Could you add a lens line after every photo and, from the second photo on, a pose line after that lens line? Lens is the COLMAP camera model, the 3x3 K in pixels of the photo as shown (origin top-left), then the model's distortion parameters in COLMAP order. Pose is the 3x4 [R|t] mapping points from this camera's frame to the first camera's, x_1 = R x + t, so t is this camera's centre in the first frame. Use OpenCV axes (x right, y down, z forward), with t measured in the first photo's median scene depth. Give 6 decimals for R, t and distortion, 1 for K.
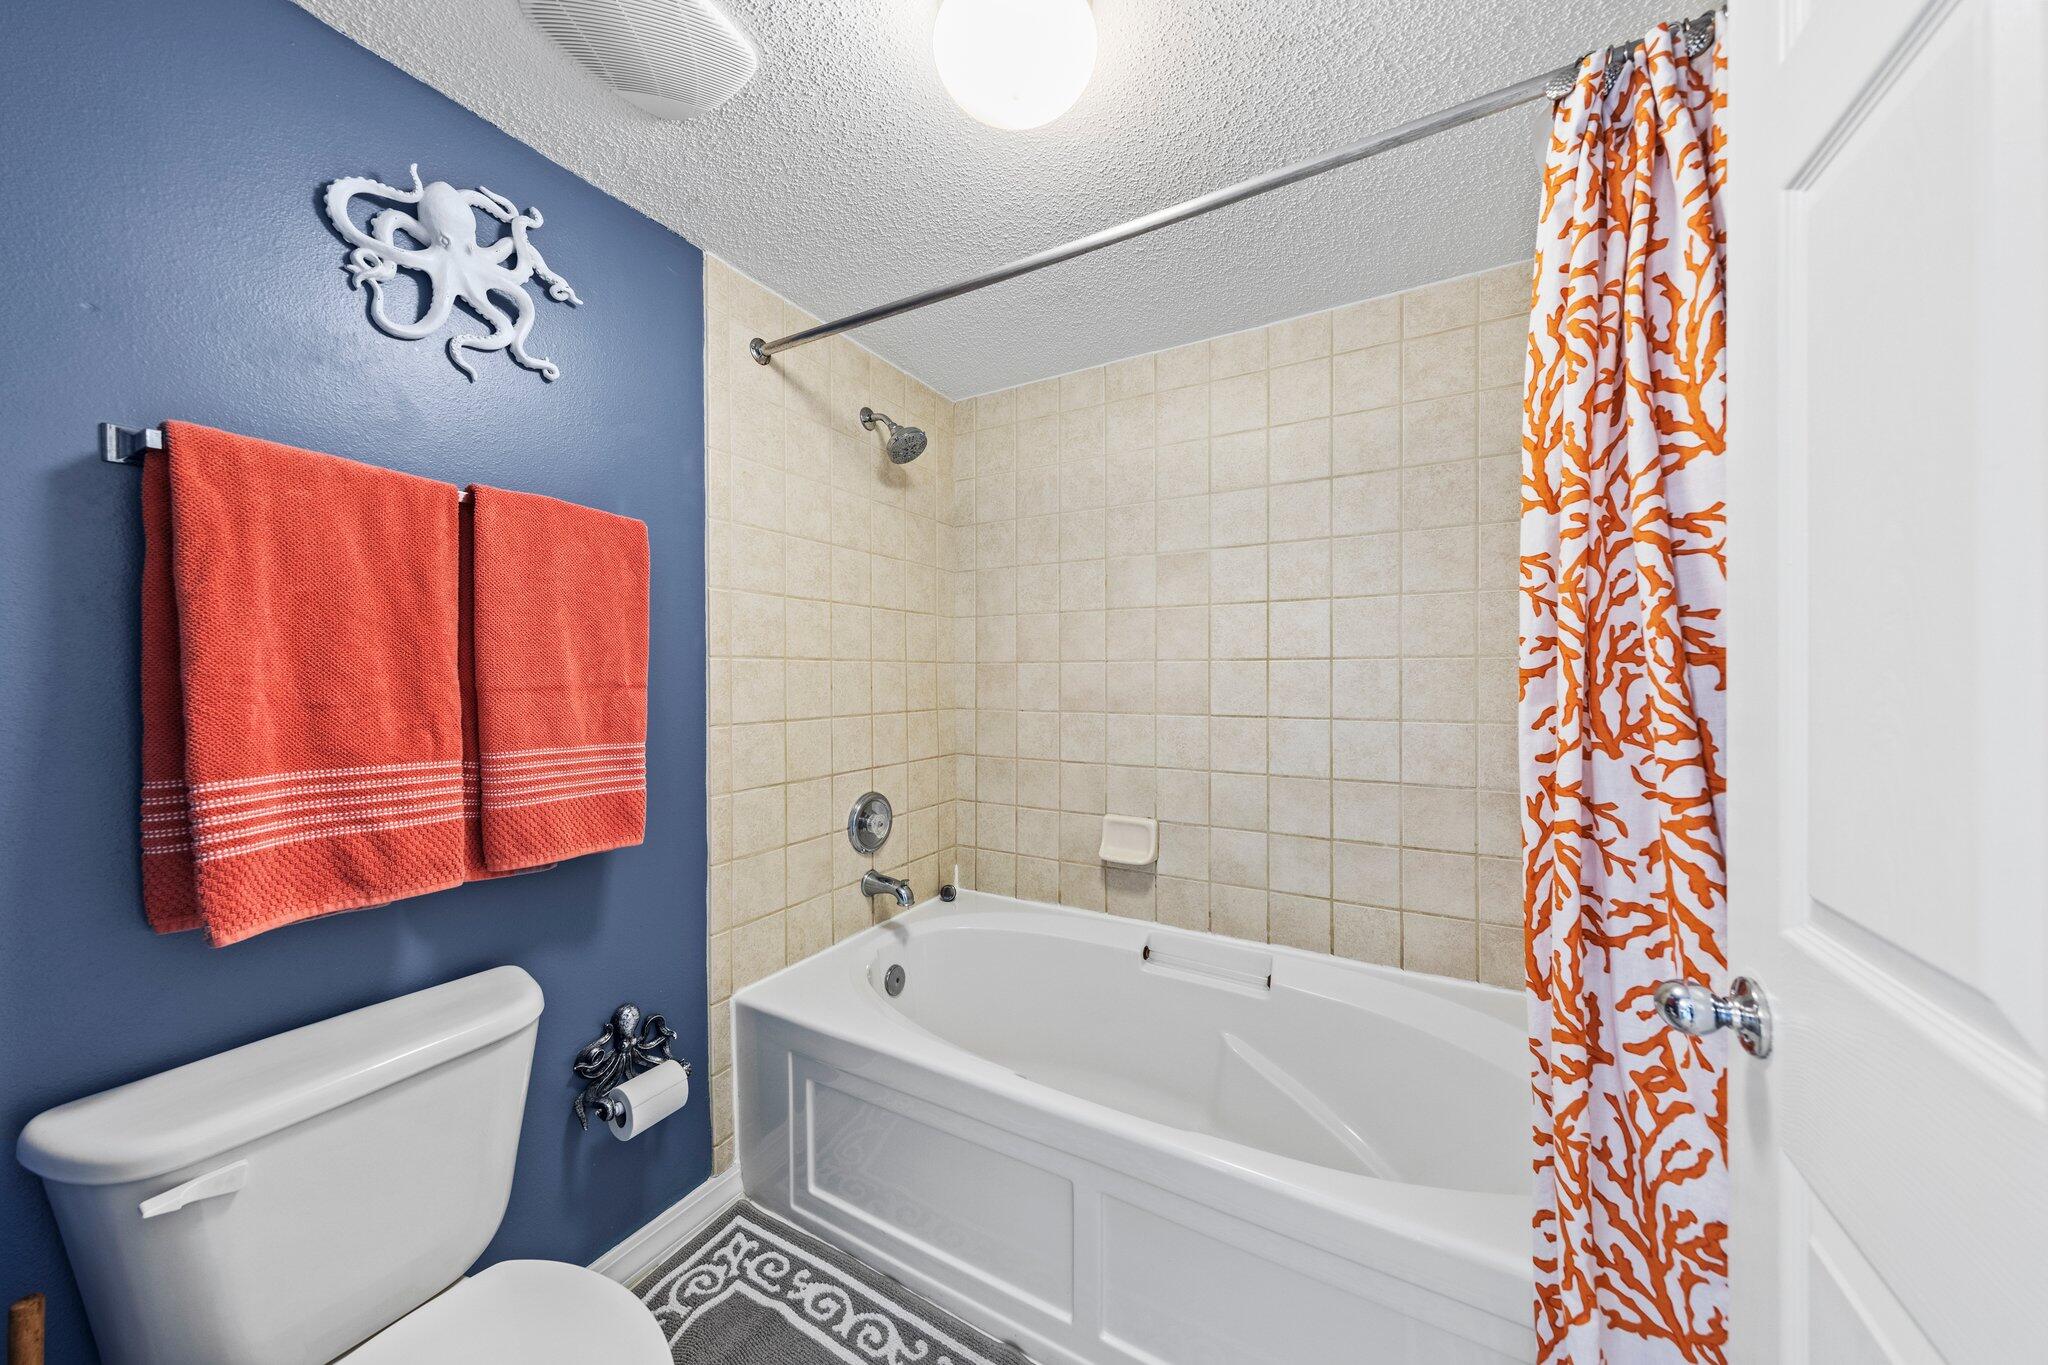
lens RADIAL K [[665.9, 0, 1021.5], [0, 665.9, 681.7], [0, 0, 1]] dist [-0.007295, -0.001251]
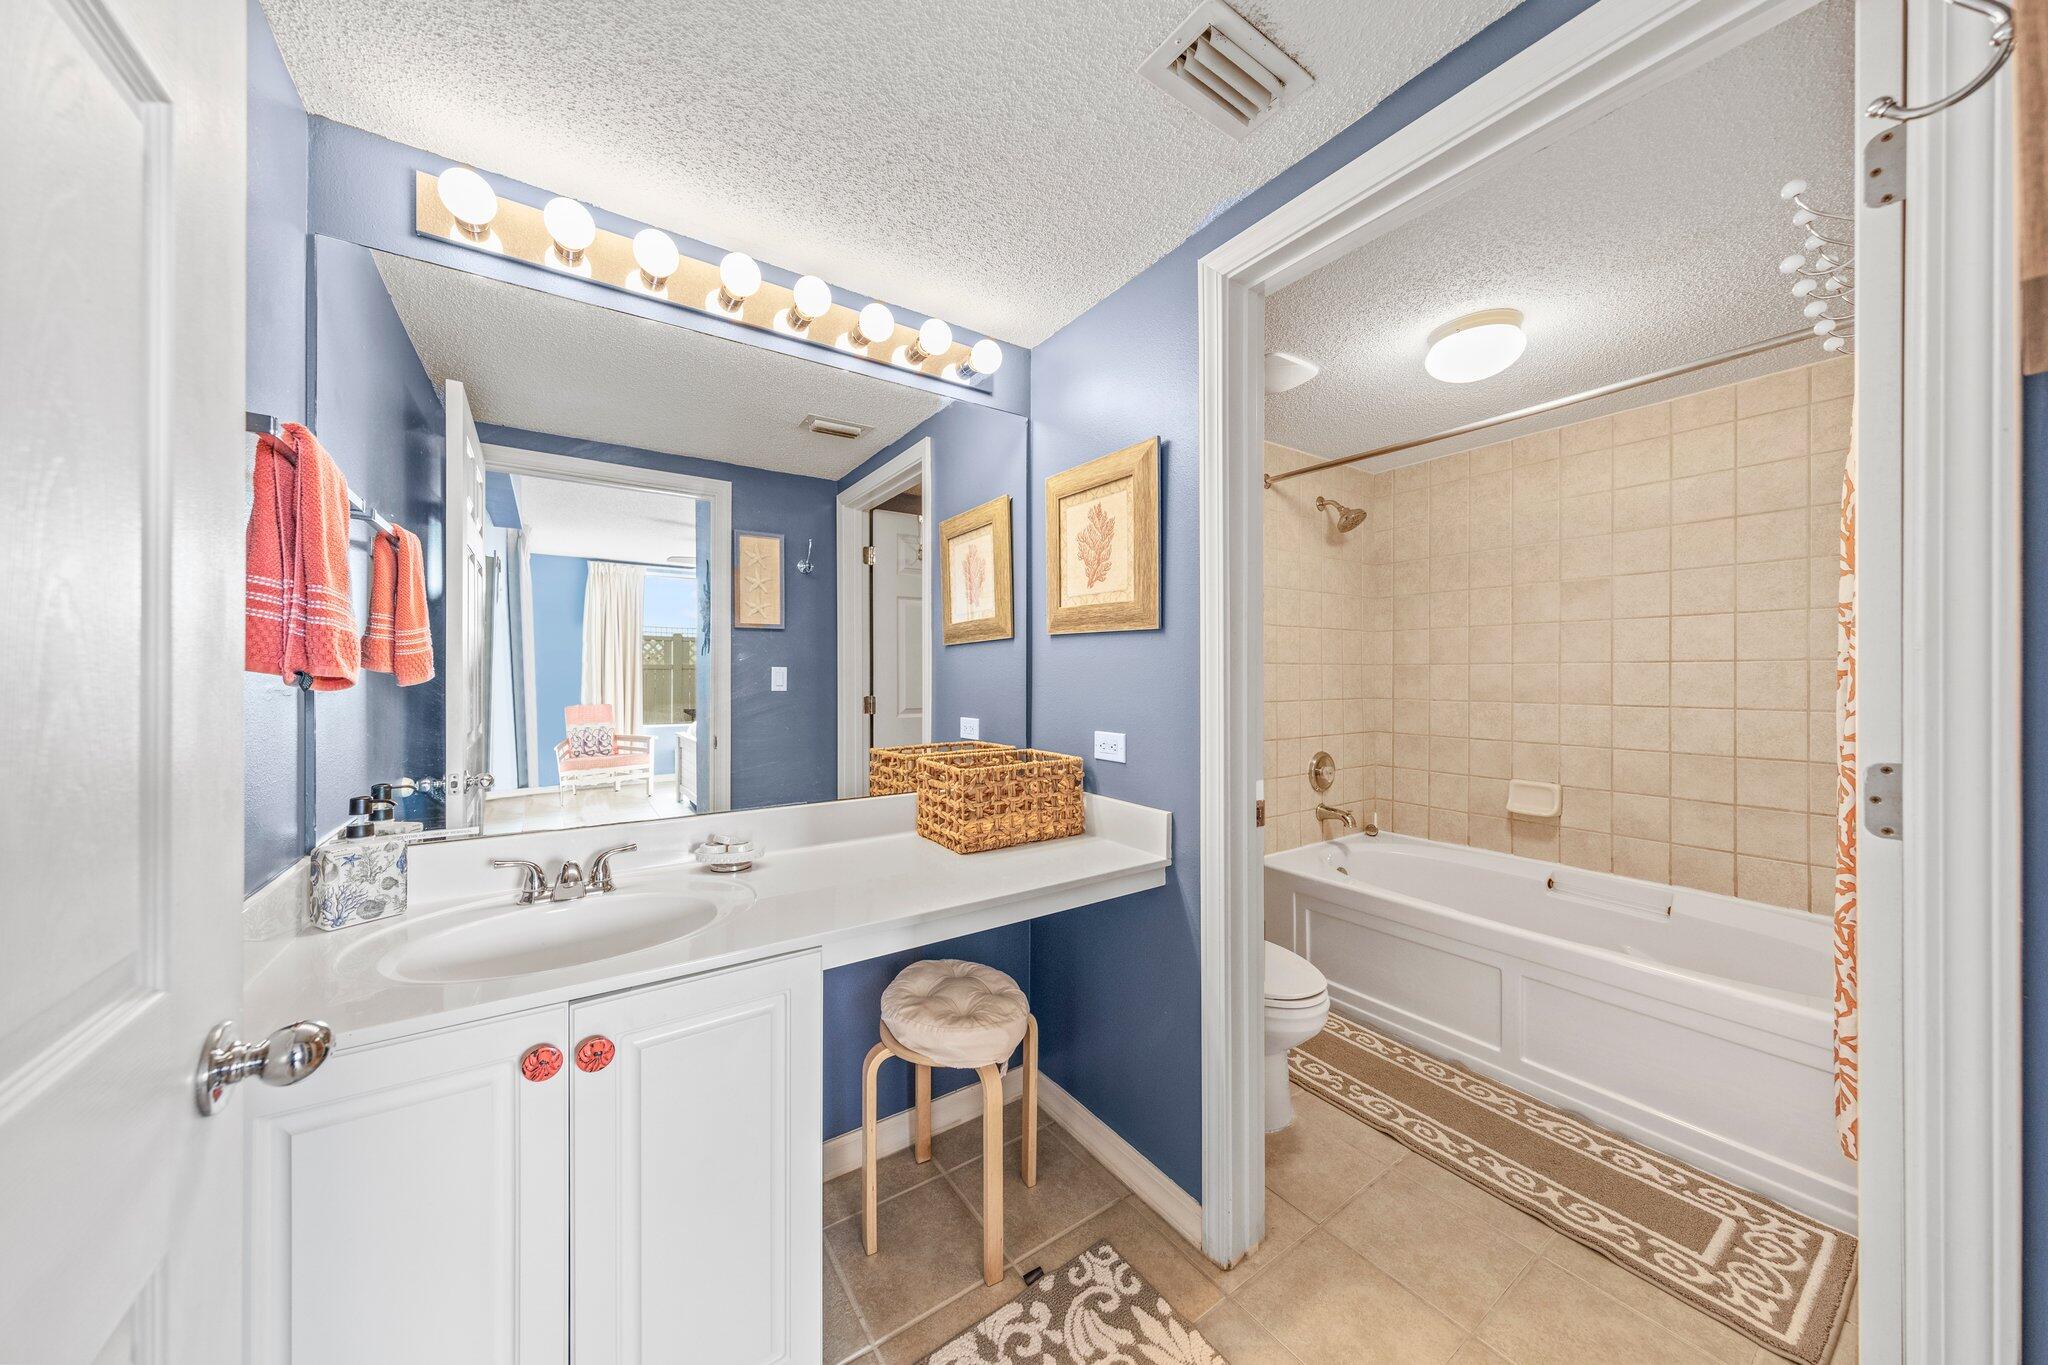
lens RADIAL K [[665.9, 0, 1015.2], [0, 665.9, 678.3], [0, 0, 1]] dist [-0.007295, -0.001251]
pose [[0.887136, 0.002465, -0.461501, -0.150956], [-0.003212, 0.999994, -0.000832, 0.003348], [0.461496, 0.002220, 0.887139, -0.663577]]
